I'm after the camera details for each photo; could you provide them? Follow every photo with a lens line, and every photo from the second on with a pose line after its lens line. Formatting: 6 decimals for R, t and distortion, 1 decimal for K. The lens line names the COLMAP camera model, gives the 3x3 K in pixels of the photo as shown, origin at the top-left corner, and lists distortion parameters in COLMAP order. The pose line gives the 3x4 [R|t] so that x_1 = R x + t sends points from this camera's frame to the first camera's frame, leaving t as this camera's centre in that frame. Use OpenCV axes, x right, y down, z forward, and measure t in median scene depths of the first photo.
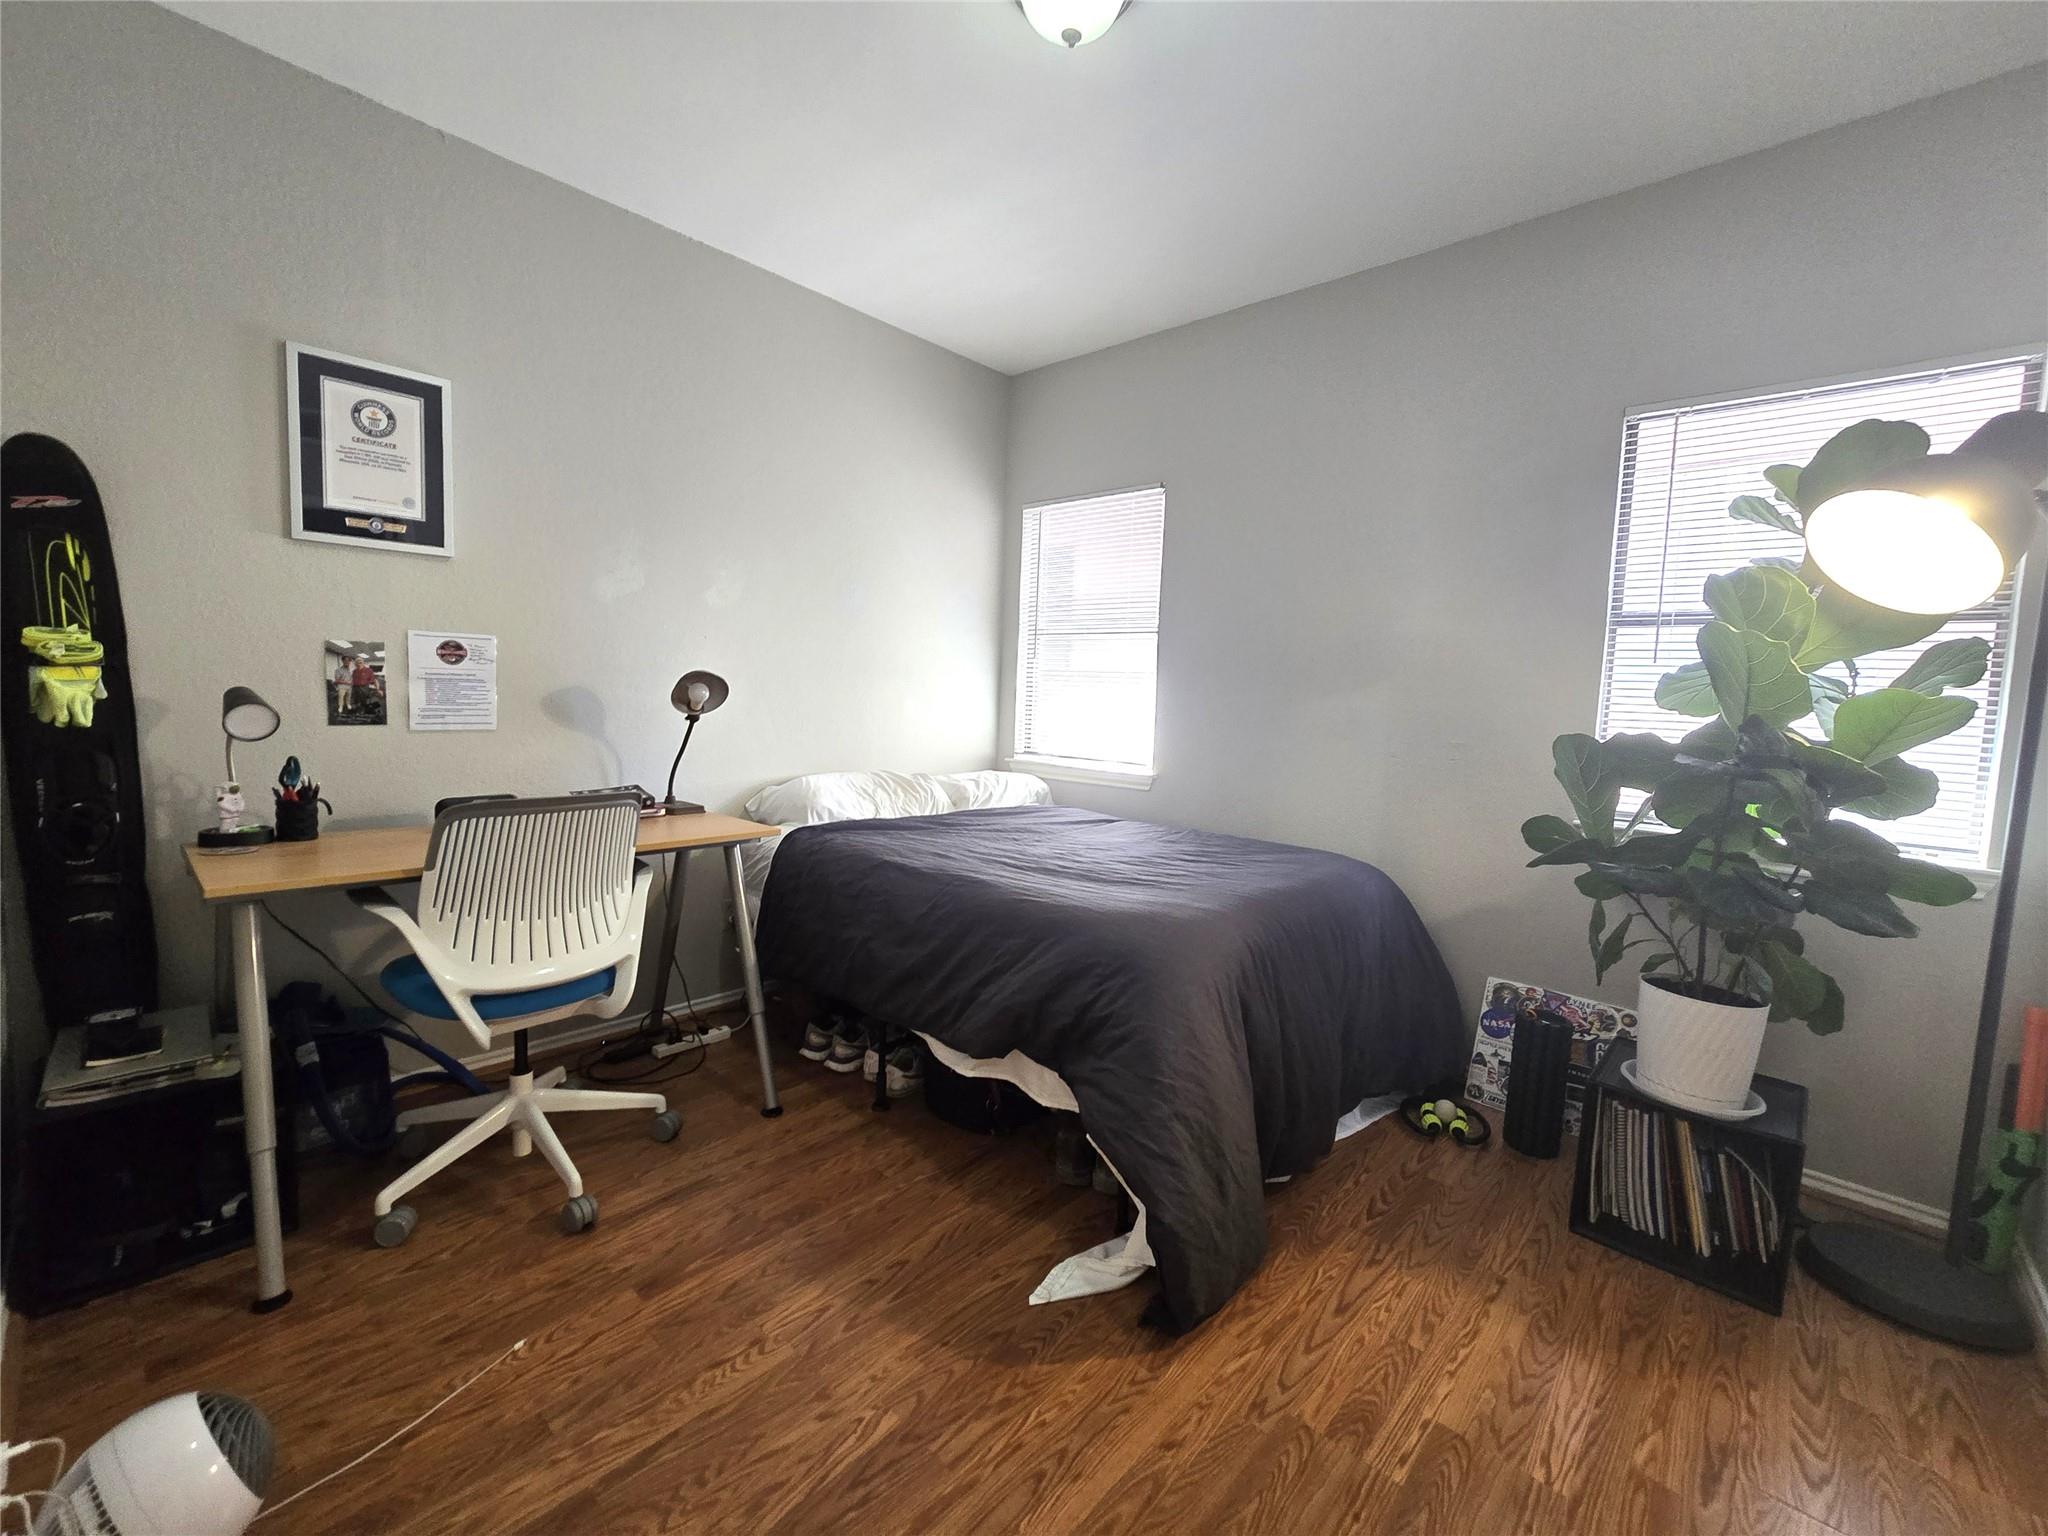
lens RADIAL K [[827.5, 0, 1047.3], [0, 827.5, 750.9], [0, 0, 1]] dist [-0.000631, 0.000144]
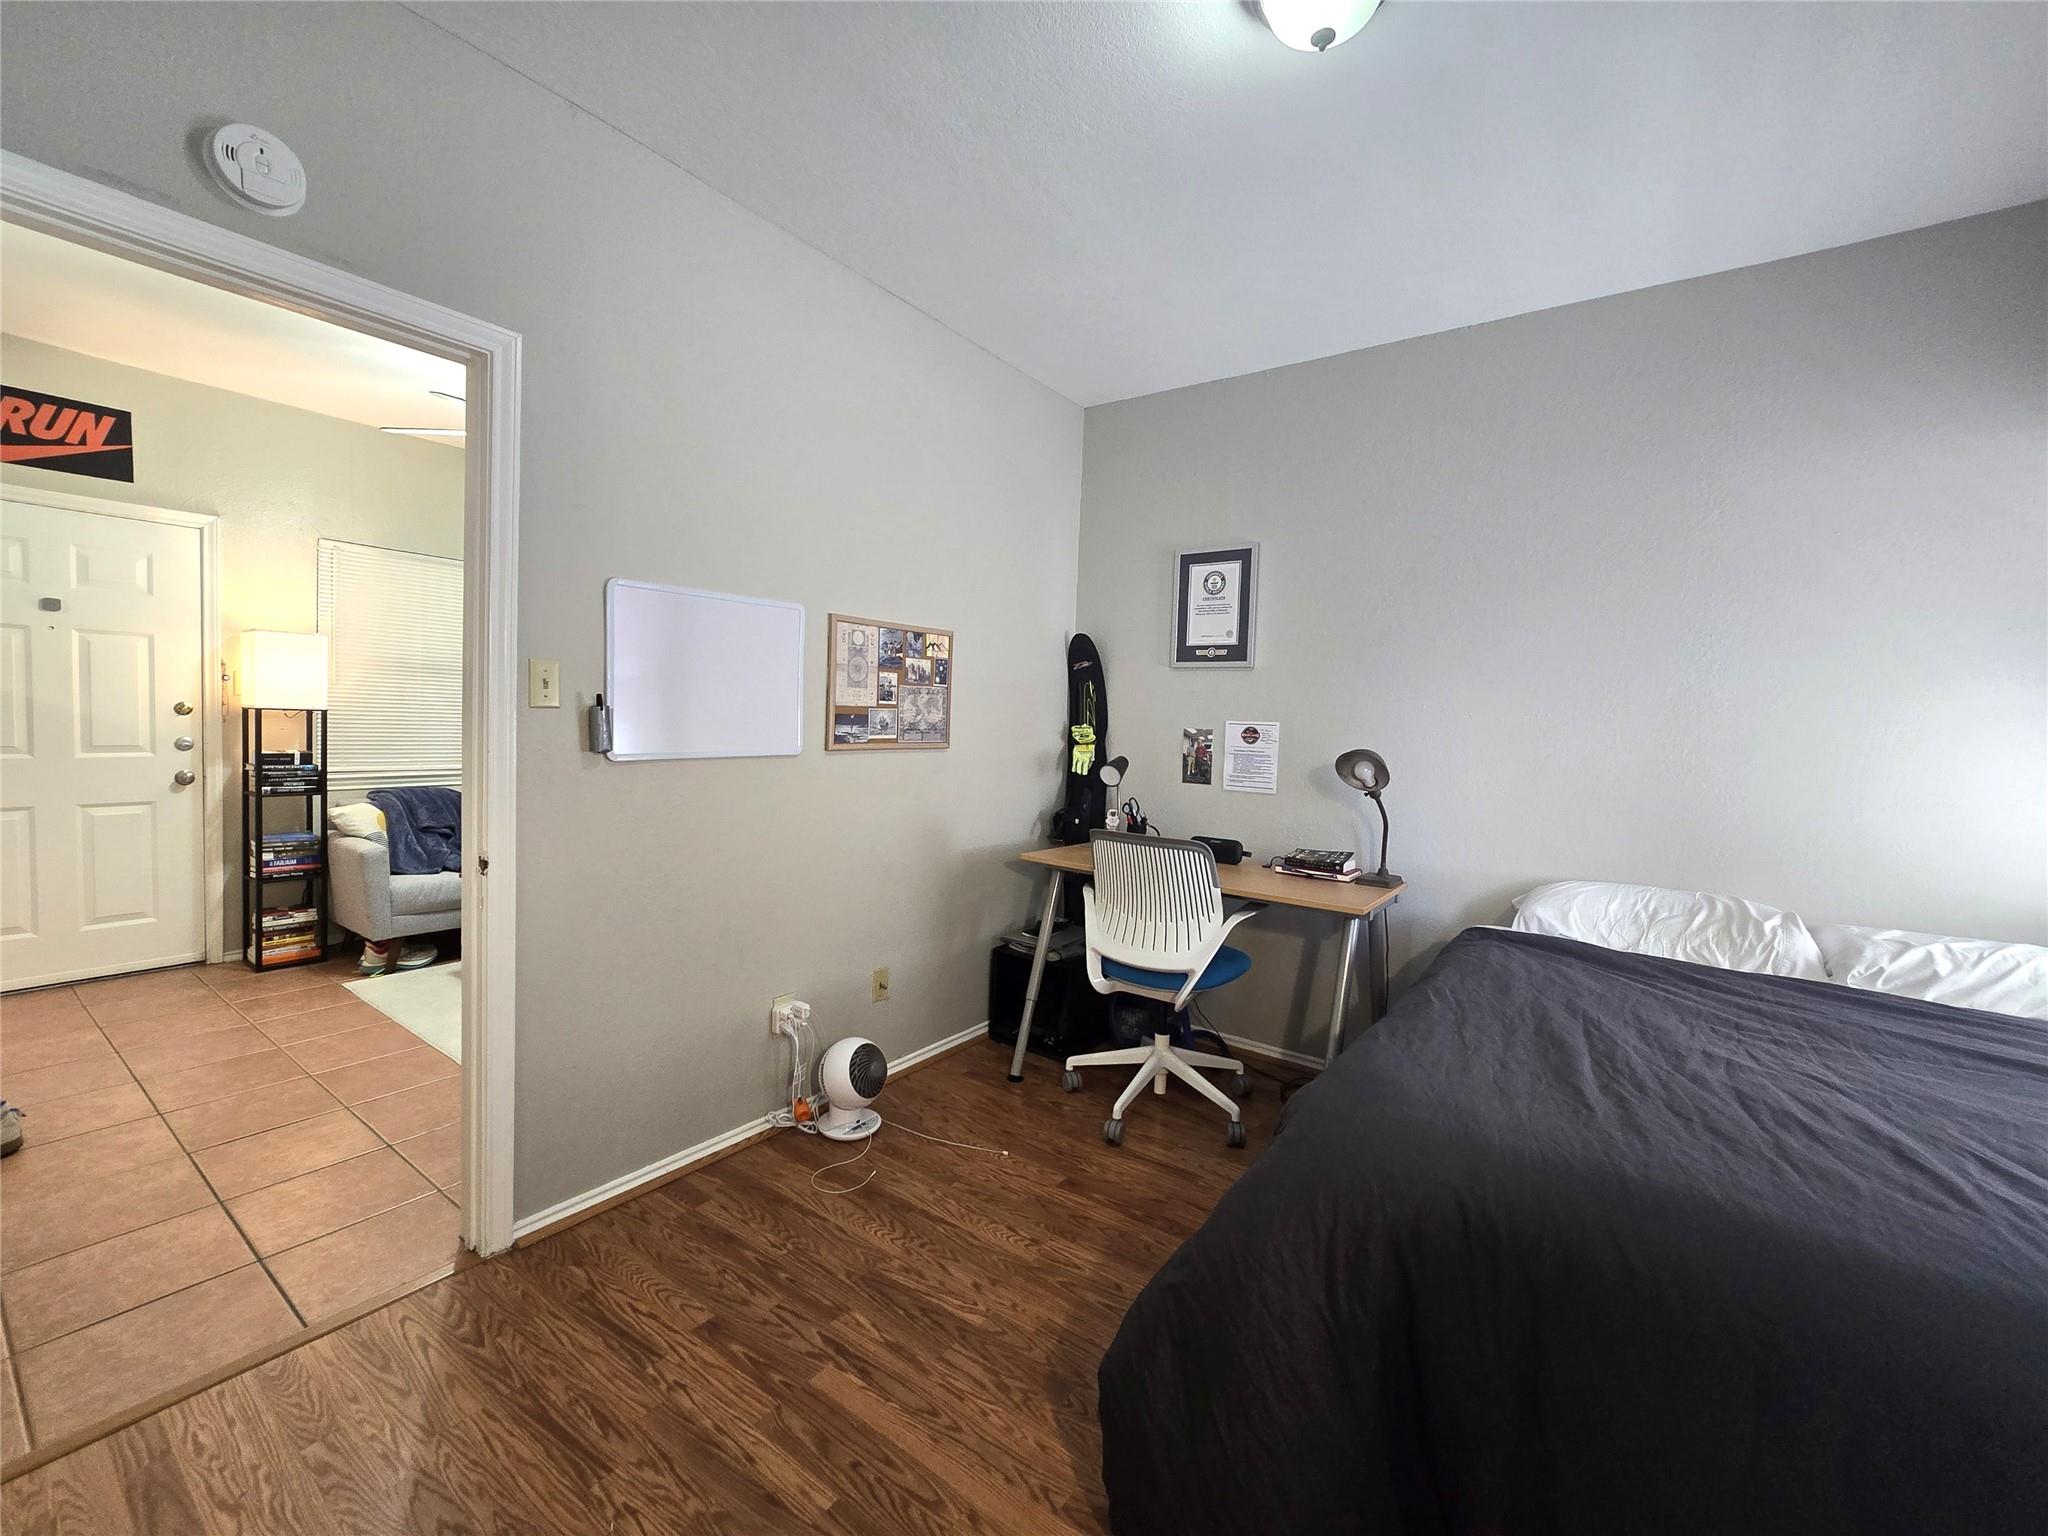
lens RADIAL K [[843.7, 0, 1016.0], [0, 843.7, 755.2], [0, 0, 1]] dist [-0.003572, 0.000923]
pose [[0.112103, 0.010838, -0.993637, 0.751038], [-0.107166, 0.994240, -0.001246, -0.050968], [0.987901, 0.106624, 0.112619, 0.547259]]
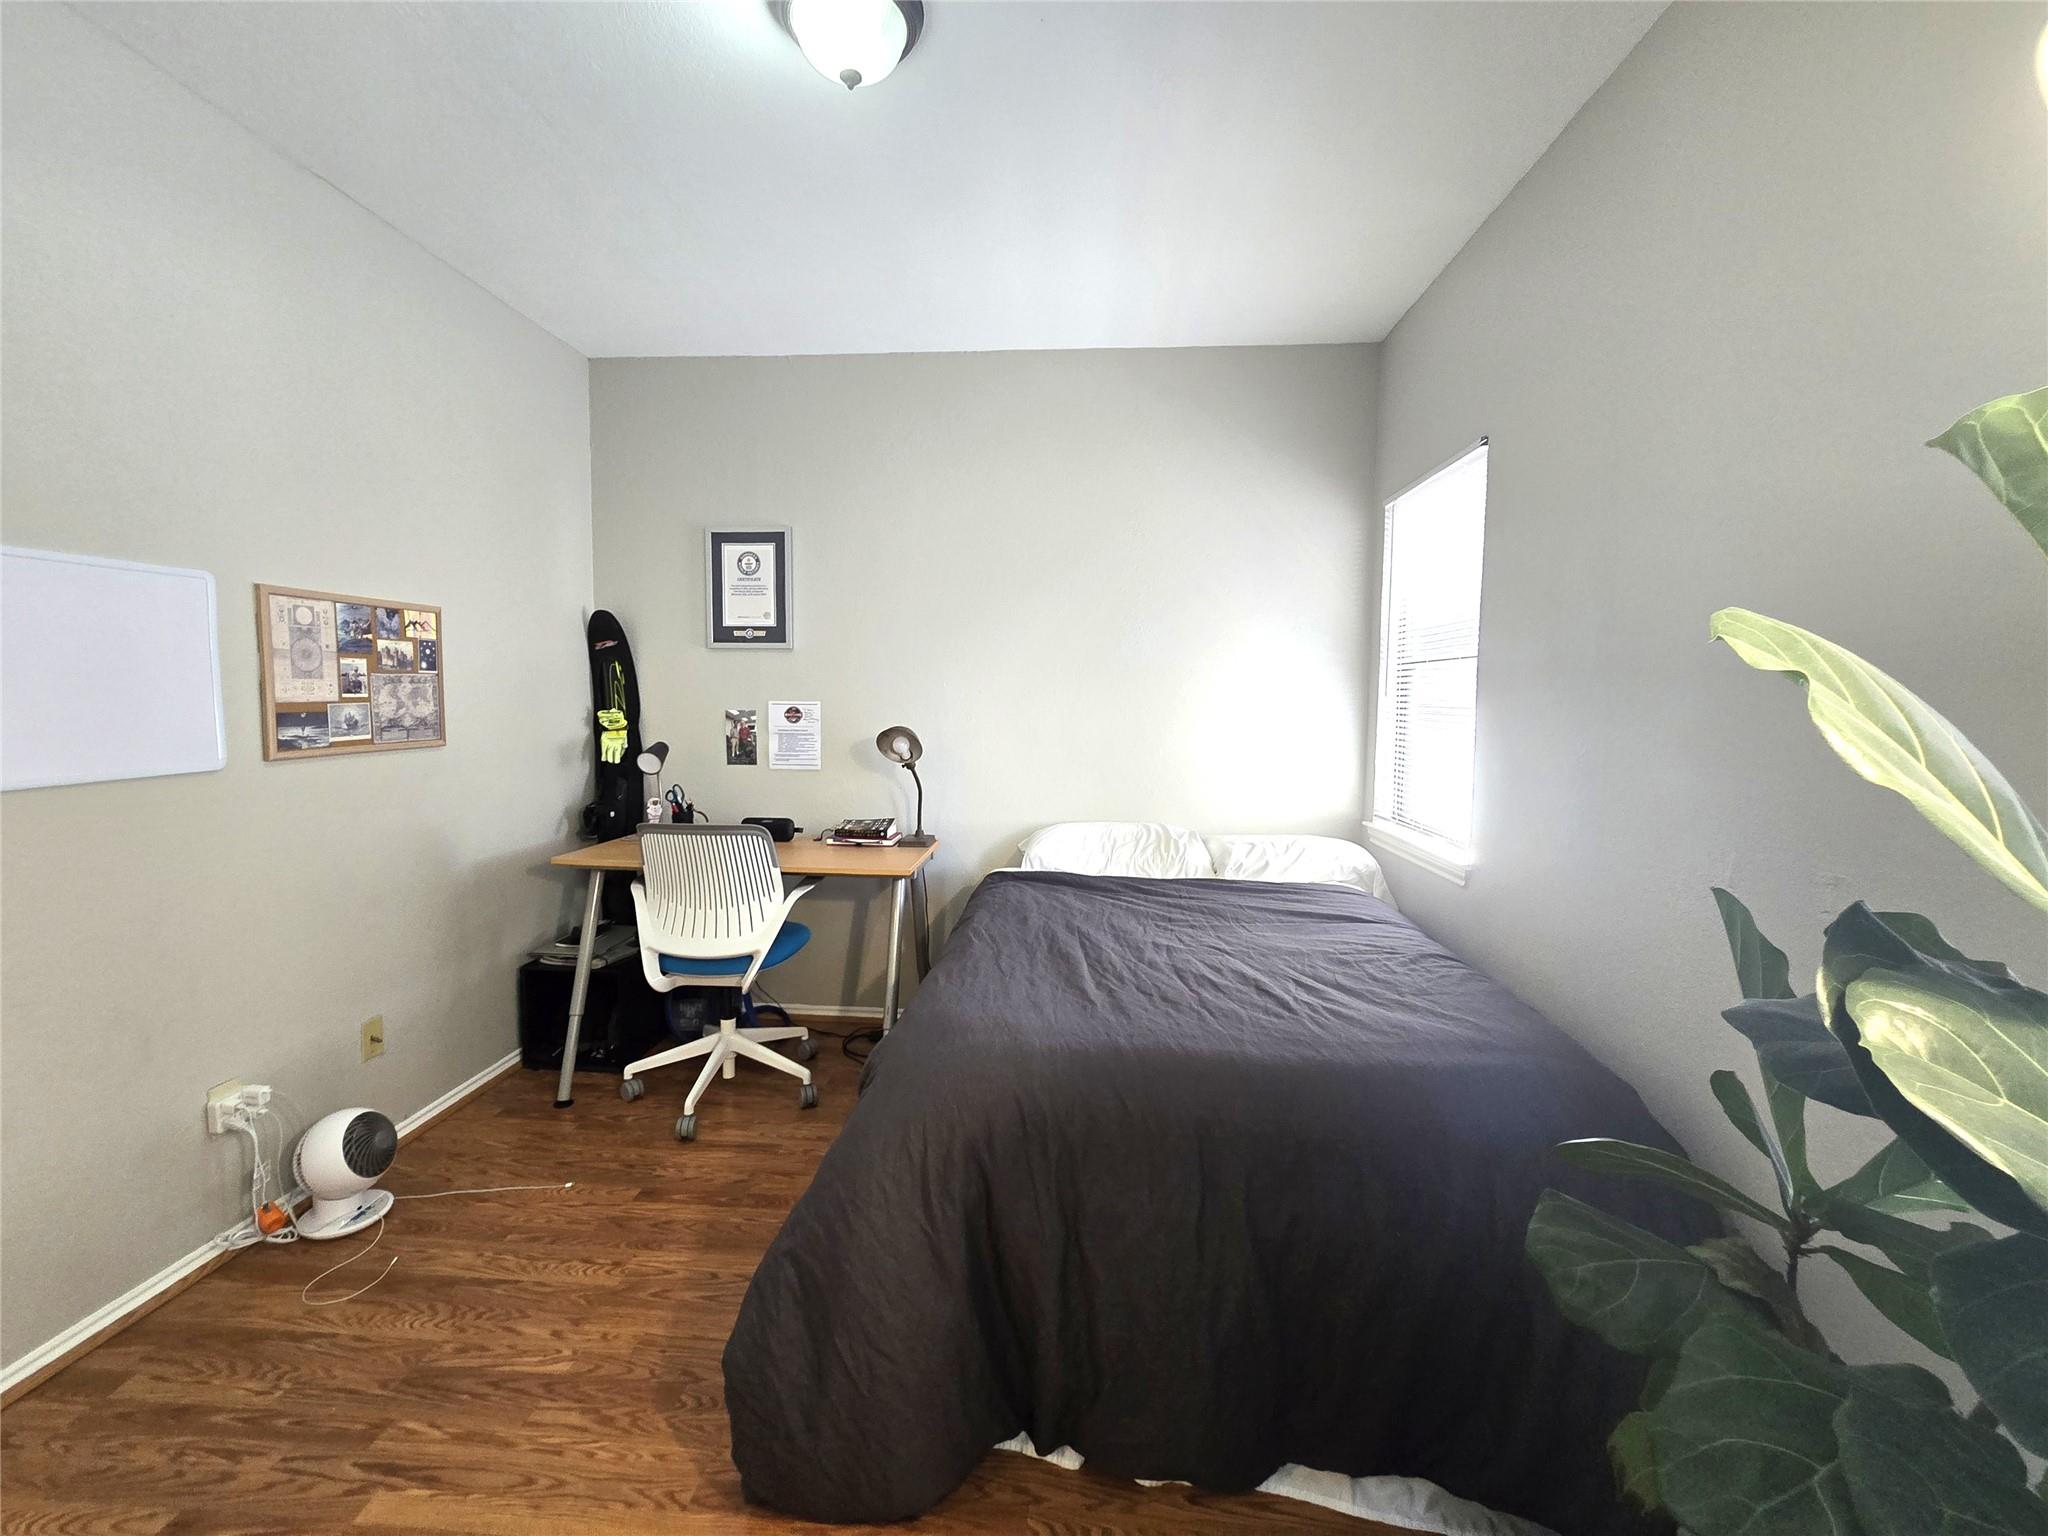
lens RADIAL K [[843.7, 0, 1016.0], [0, 843.7, 755.2], [0, 0, 1]] dist [-0.003572, 0.000923]
pose [[0.618258, 0.024801, -0.785584, 0.778950], [-0.046280, 0.998917, -0.004886, -0.072281], [0.784612, 0.039378, 0.618736, 0.484209]]
